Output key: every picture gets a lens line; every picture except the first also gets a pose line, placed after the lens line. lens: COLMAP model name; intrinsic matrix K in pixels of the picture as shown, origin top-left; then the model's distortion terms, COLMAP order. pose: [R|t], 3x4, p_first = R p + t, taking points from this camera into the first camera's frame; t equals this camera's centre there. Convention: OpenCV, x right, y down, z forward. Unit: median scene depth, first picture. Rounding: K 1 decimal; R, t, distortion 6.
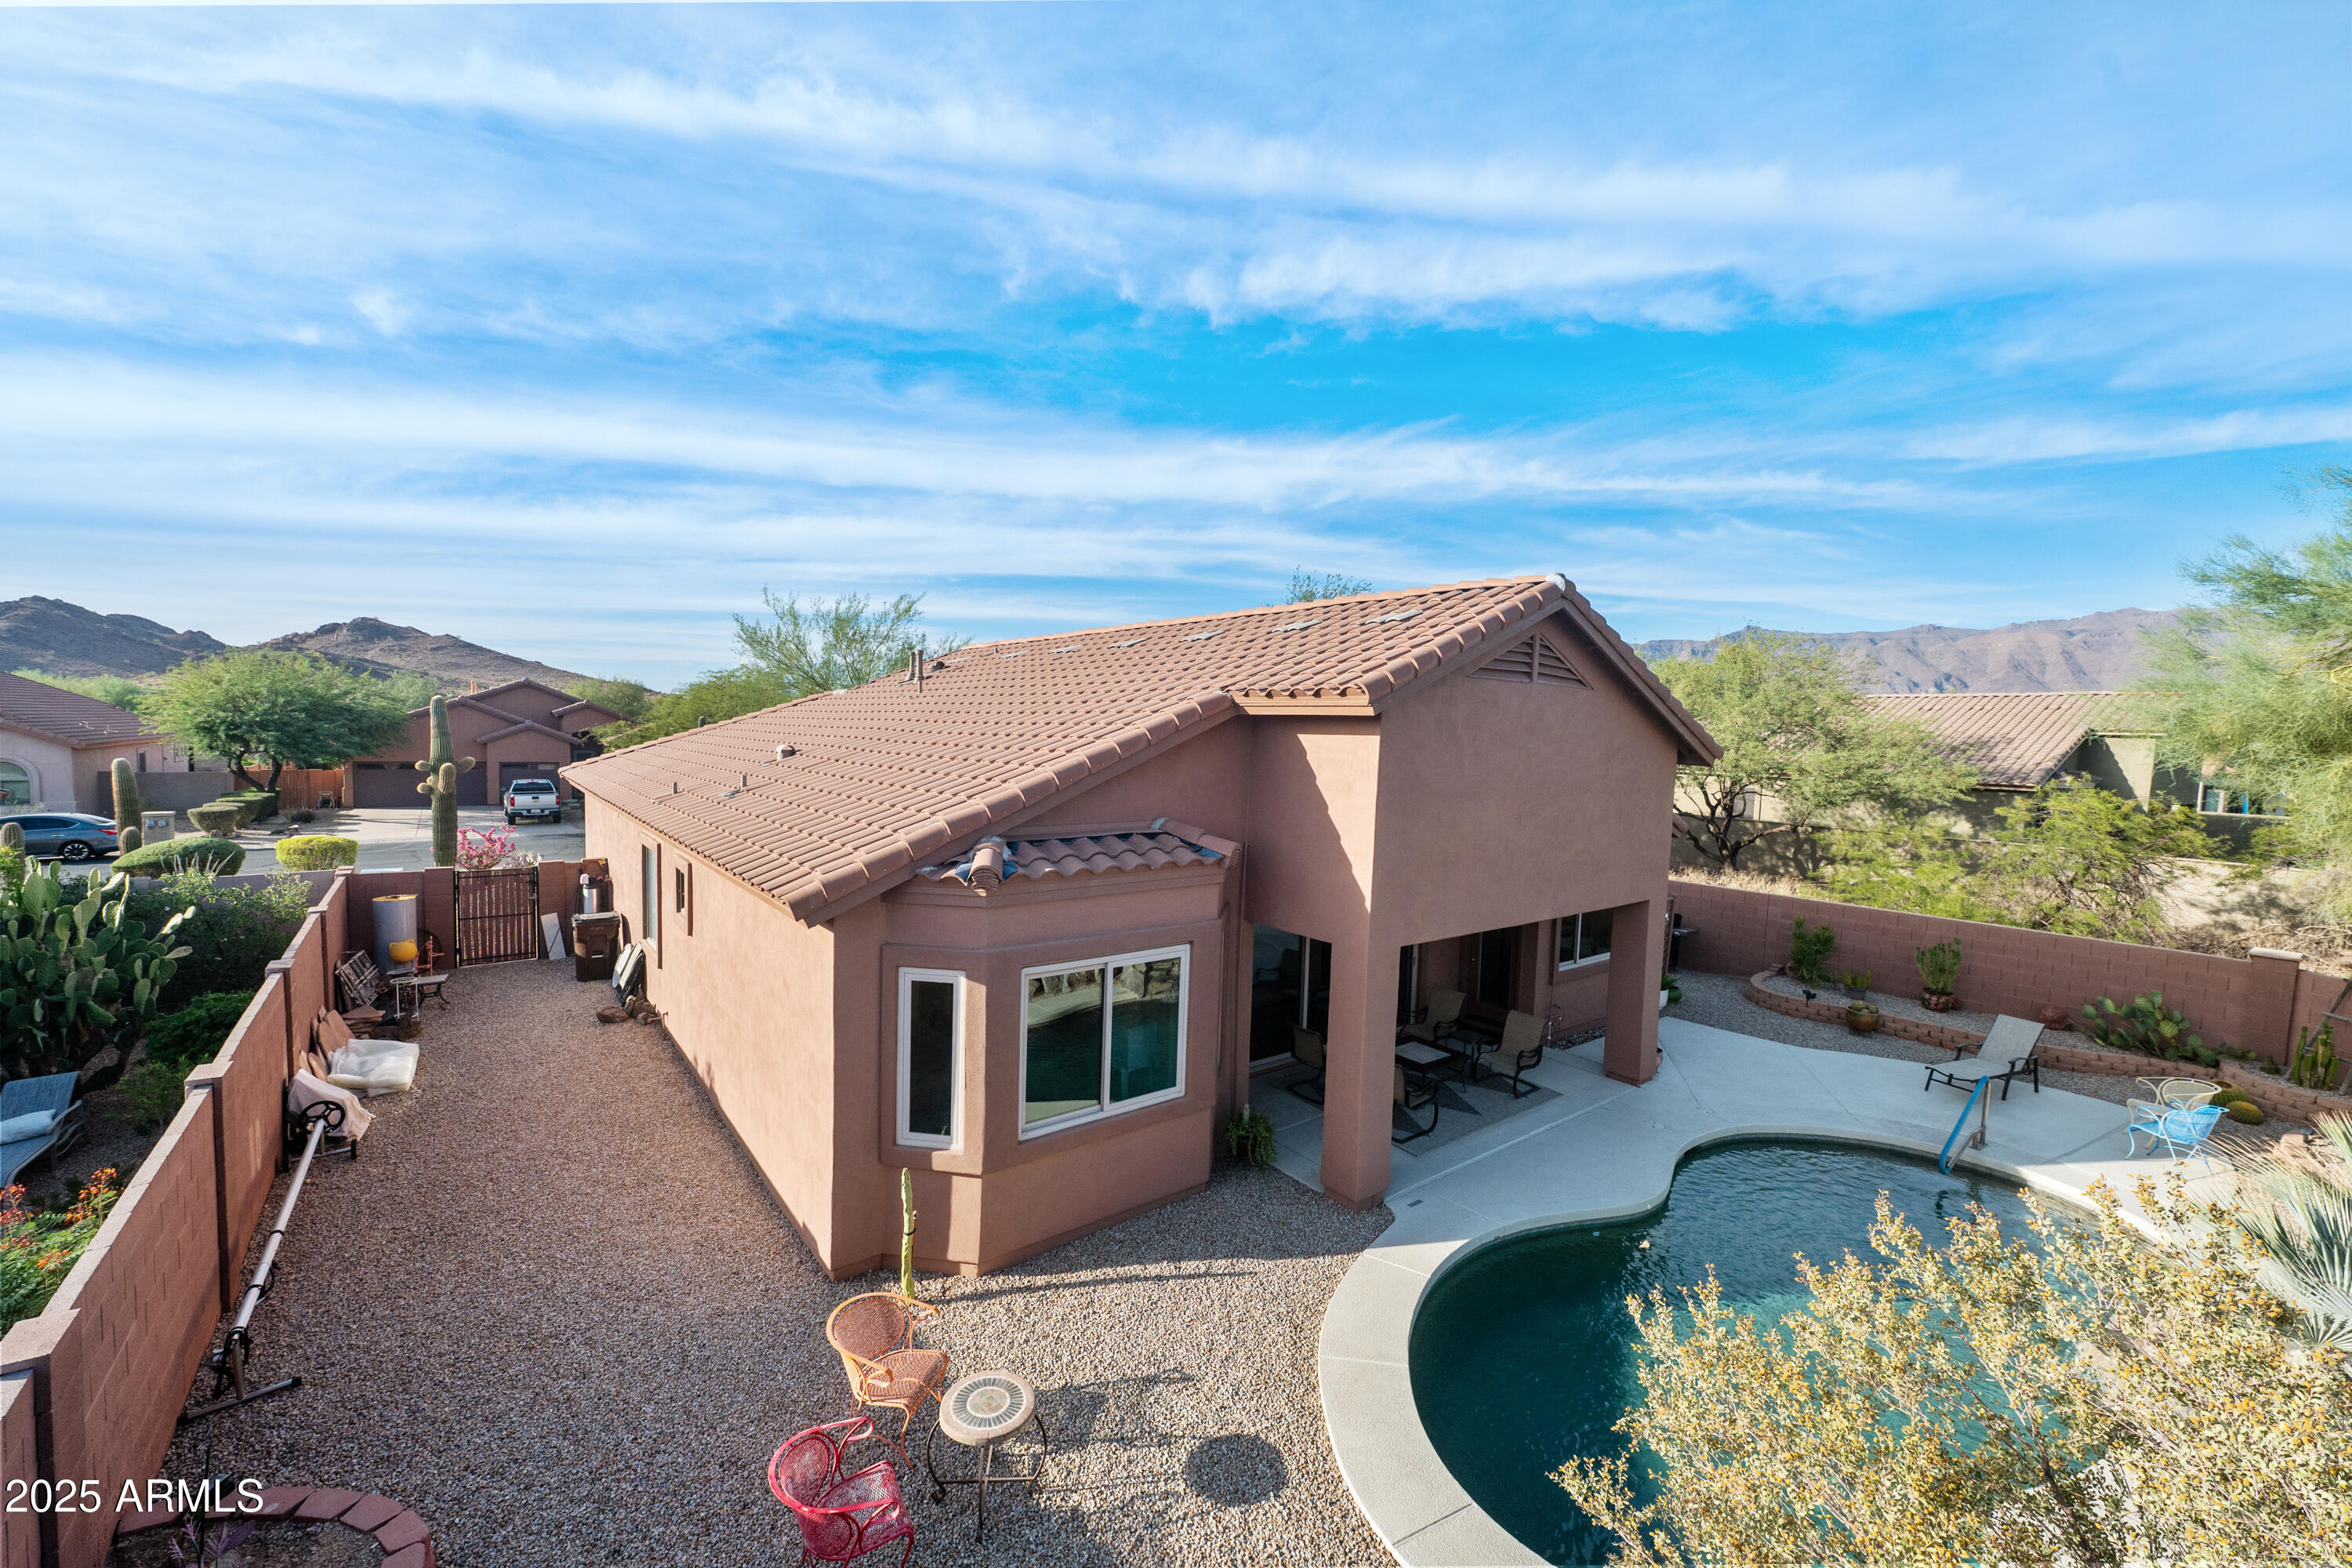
lens RADIAL K [[927.6, 0, 1160.3], [0, 927.6, 783.0], [0, 0, 1]] dist [-0.011886, 0.000644]
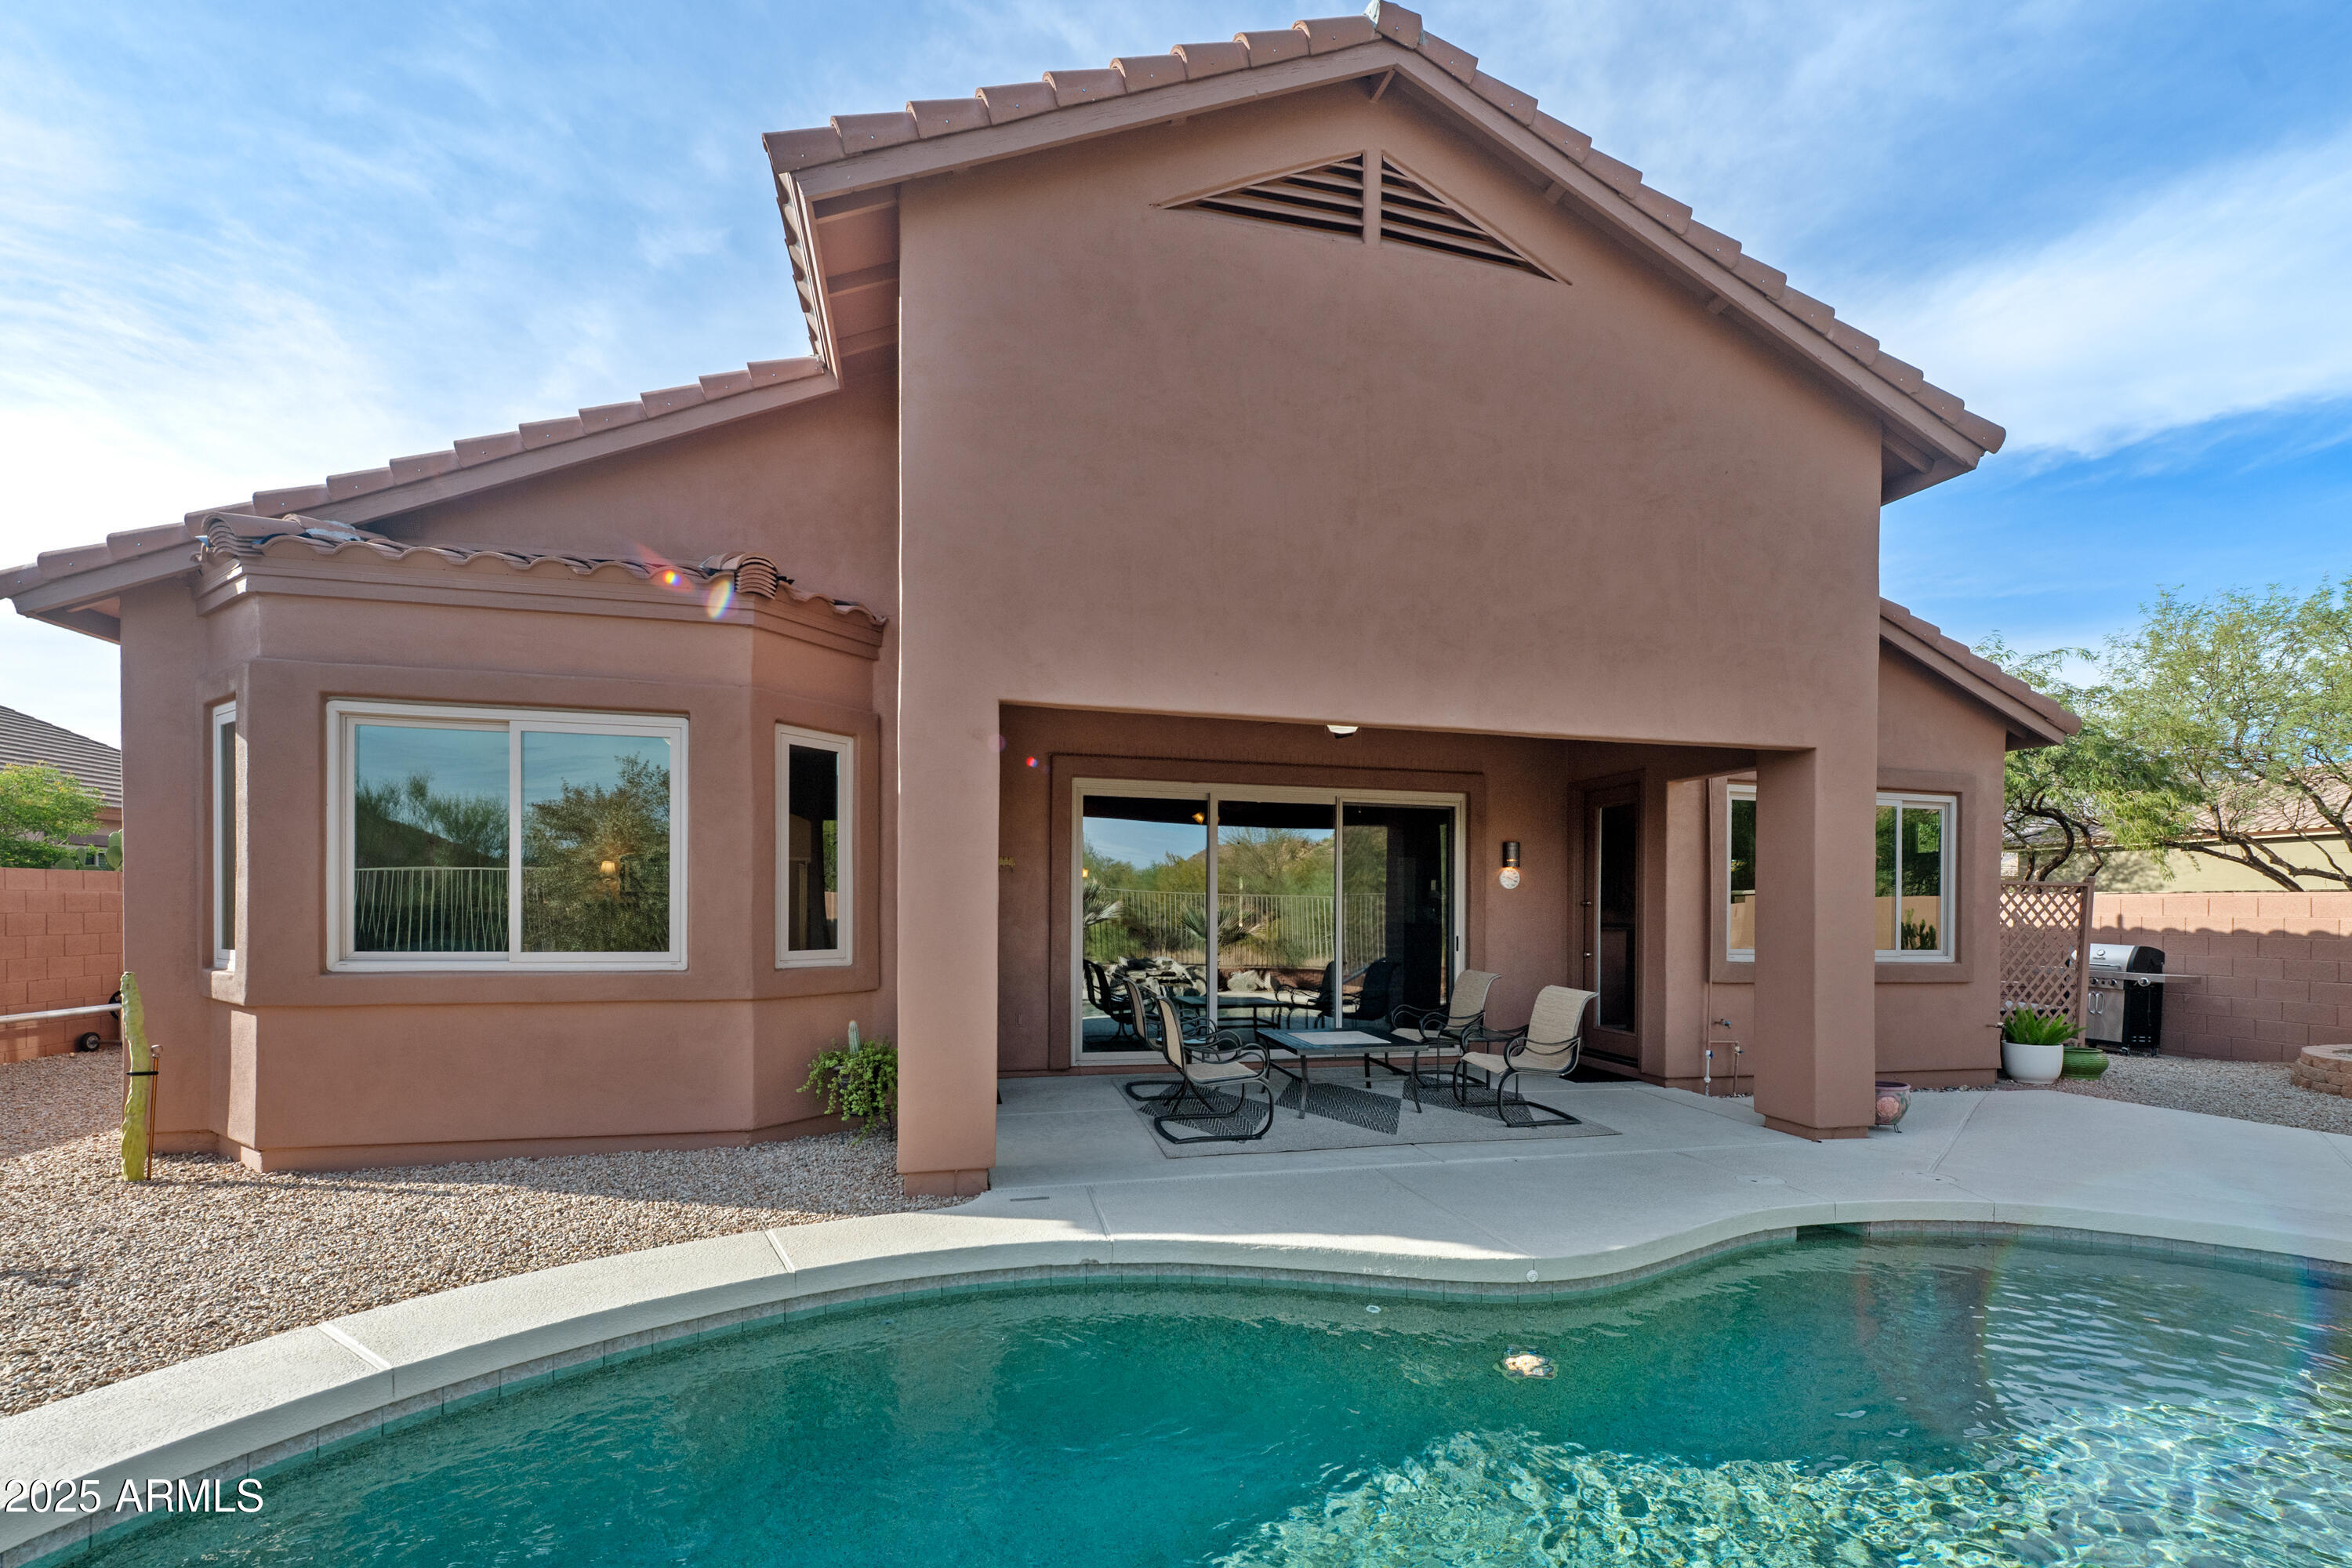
lens RADIAL K [[1005.8, 0, 1187.1], [0, 1005.8, 901.4], [0, 0, 1]] dist [0.003481, 0.000692]
pose [[0.913718, -0.022702, -0.405715, 0.491592], [-0.006967, 0.997416, -0.071500, 0.277497], [0.406290, 0.068157, 0.911199, 0.431600]]
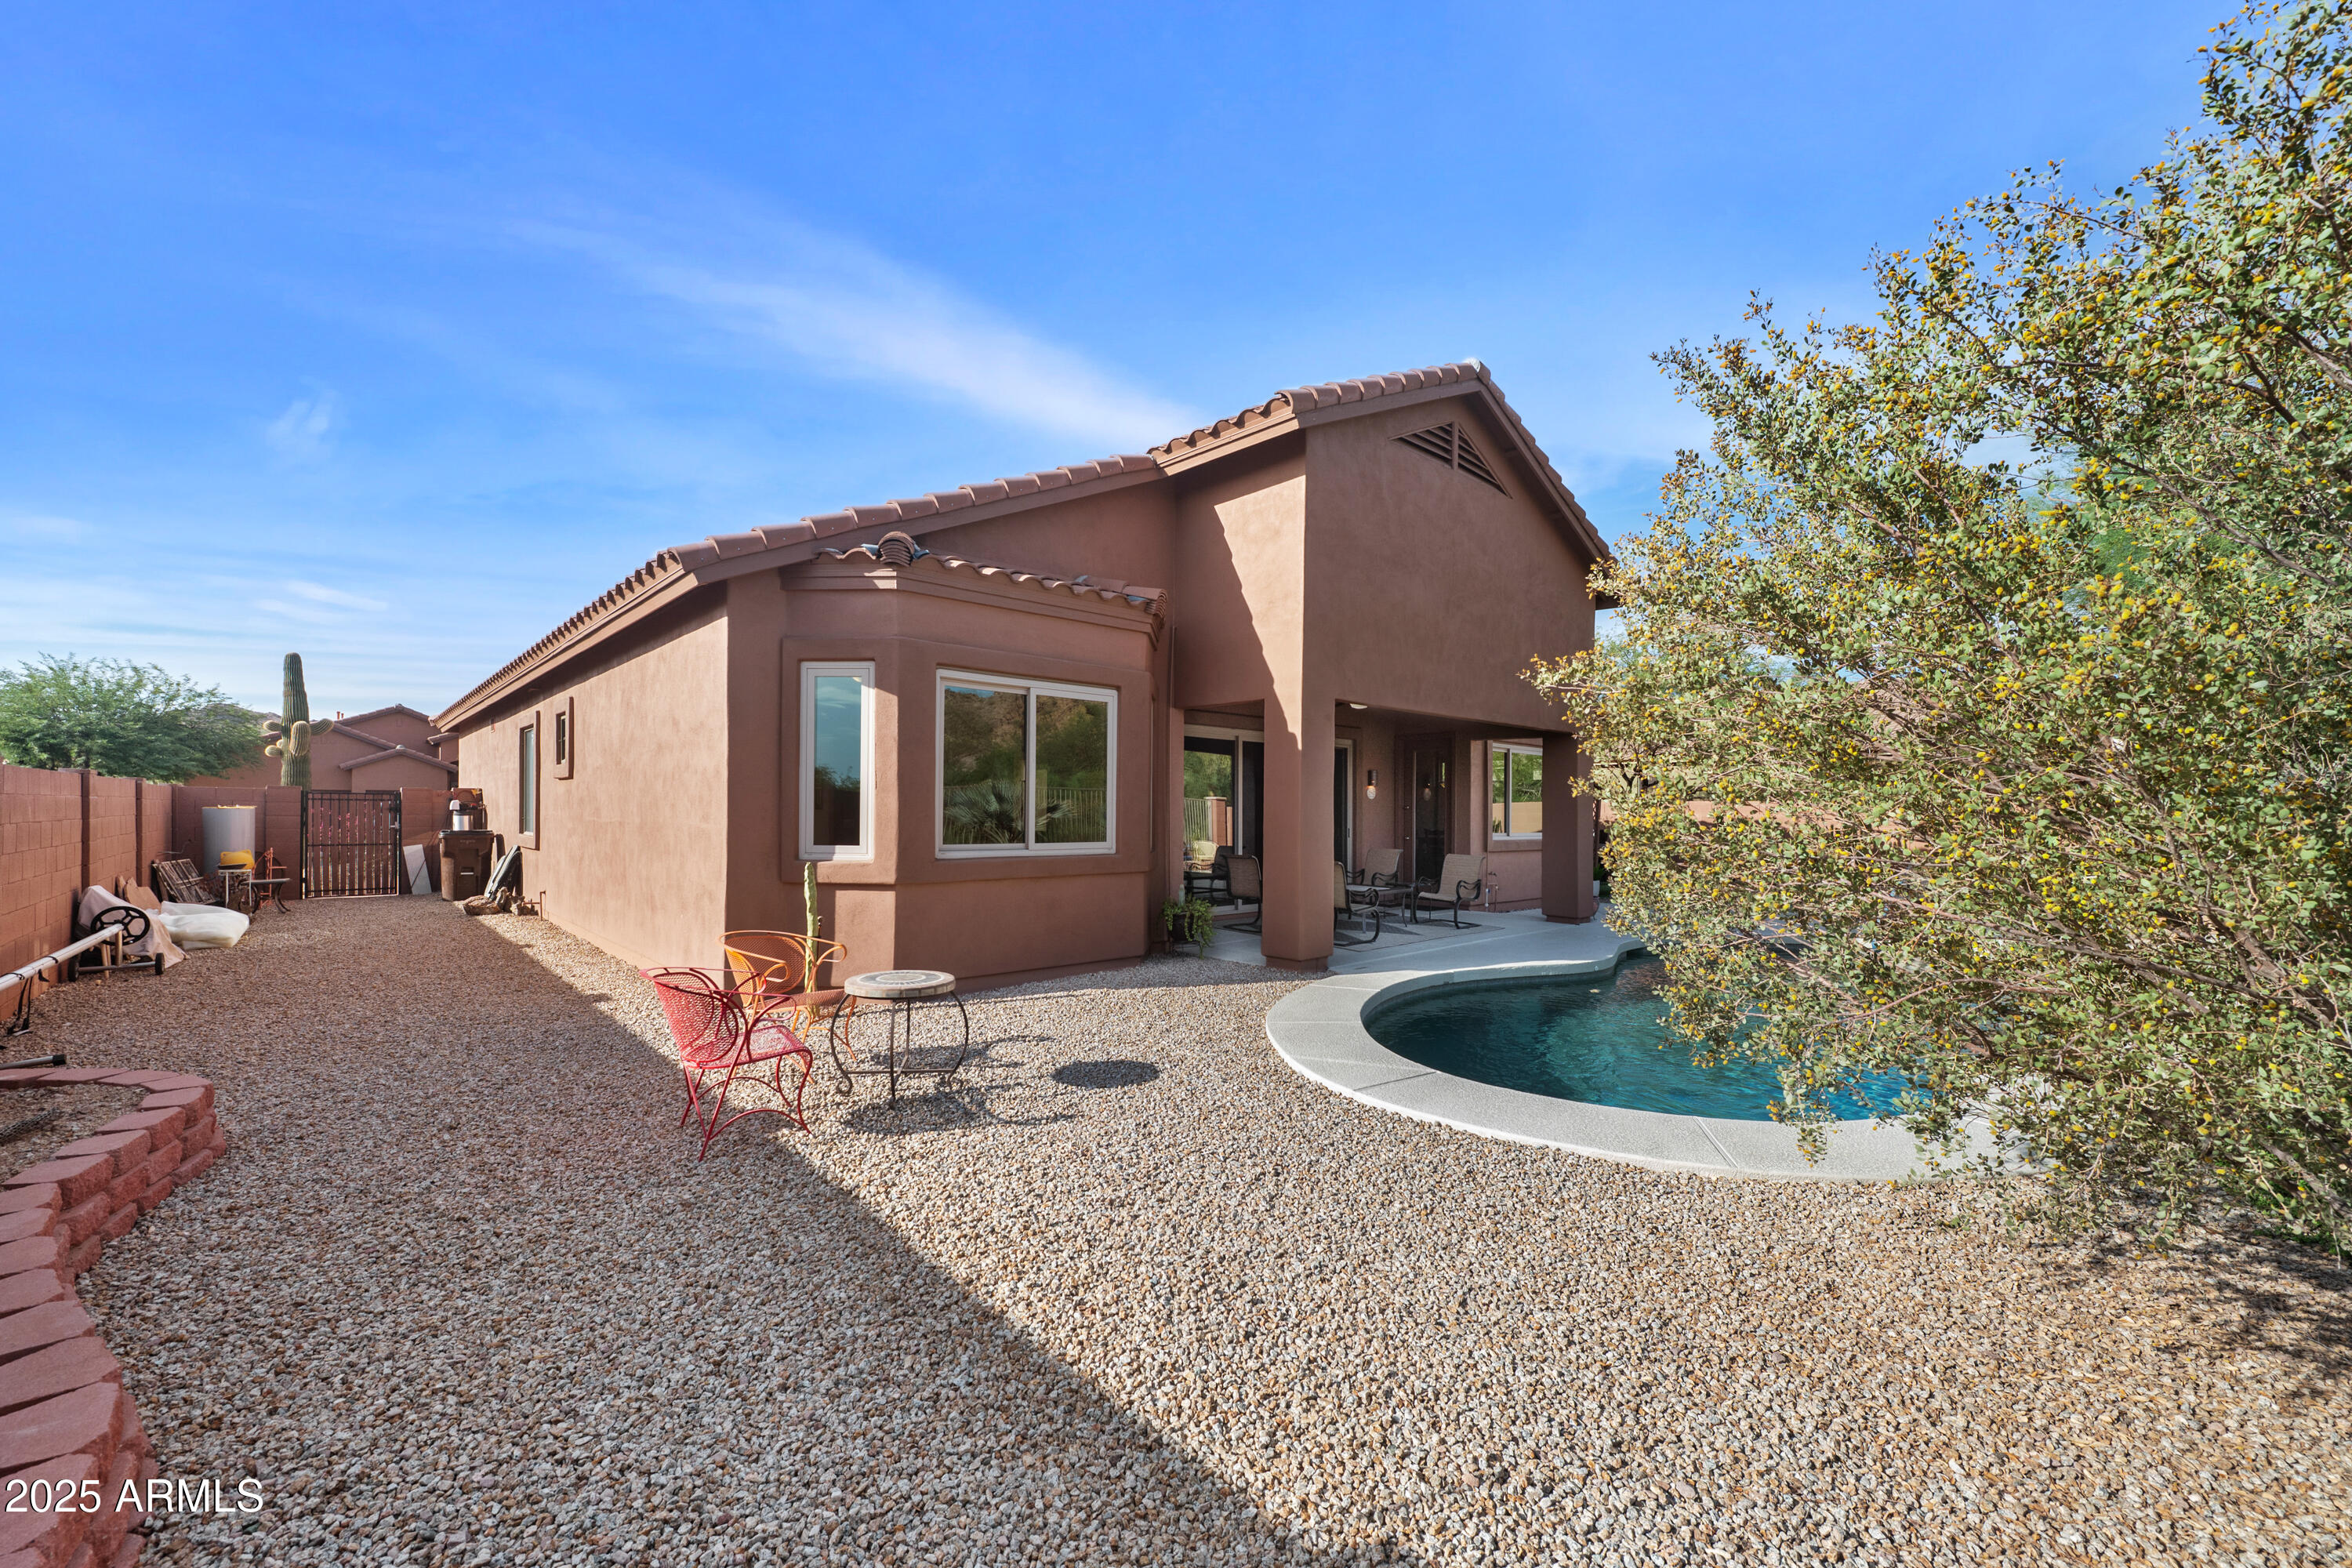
lens RADIAL K [[927.6, 0, 1179.6], [0, 927.6, 806.4], [0, 0, 1]] dist [-0.011886, 0.000644]
pose [[0.995039, -0.023823, 0.096592, 0.000023], [0.029758, 0.997726, -0.060476, 0.286280], [-0.094931, 0.063051, 0.993485, 0.044732]]
